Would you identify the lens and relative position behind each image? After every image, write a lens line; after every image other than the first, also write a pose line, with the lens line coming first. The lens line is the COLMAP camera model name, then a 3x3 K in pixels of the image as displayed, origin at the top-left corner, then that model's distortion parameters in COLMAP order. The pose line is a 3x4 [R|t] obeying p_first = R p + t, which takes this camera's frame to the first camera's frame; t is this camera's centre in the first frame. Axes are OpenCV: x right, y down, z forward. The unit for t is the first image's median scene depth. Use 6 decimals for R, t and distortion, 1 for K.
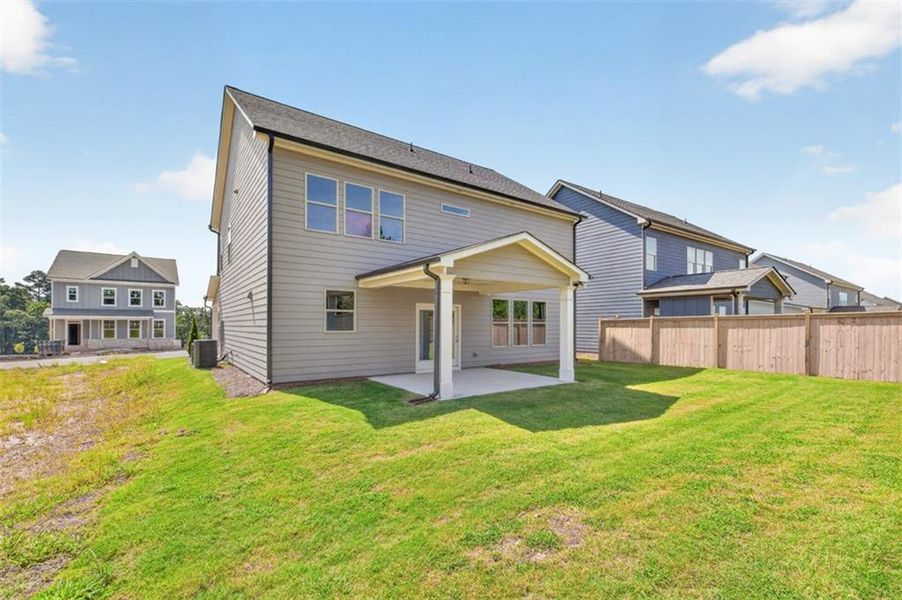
lens RADIAL K [[396.3, 0, 449.7], [0, 396.3, 323.8], [0, 0, 1]] dist [0.000454, 0.000036]
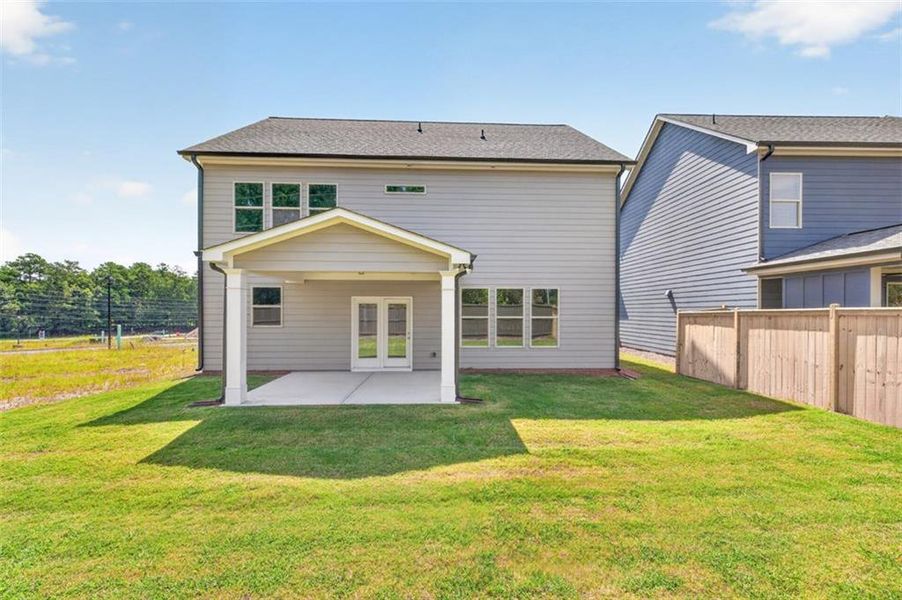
lens RADIAL K [[390.1, 0, 452.6], [0, 390.1, 312.6], [0, 0, 1]] dist [0.001481, 0.000135]
pose [[0.831866, 0.003473, -0.554966, 0.496832], [-0.000430, 0.999984, 0.005612, -0.015528], [0.554977, -0.004430, 0.831854, 0.289330]]
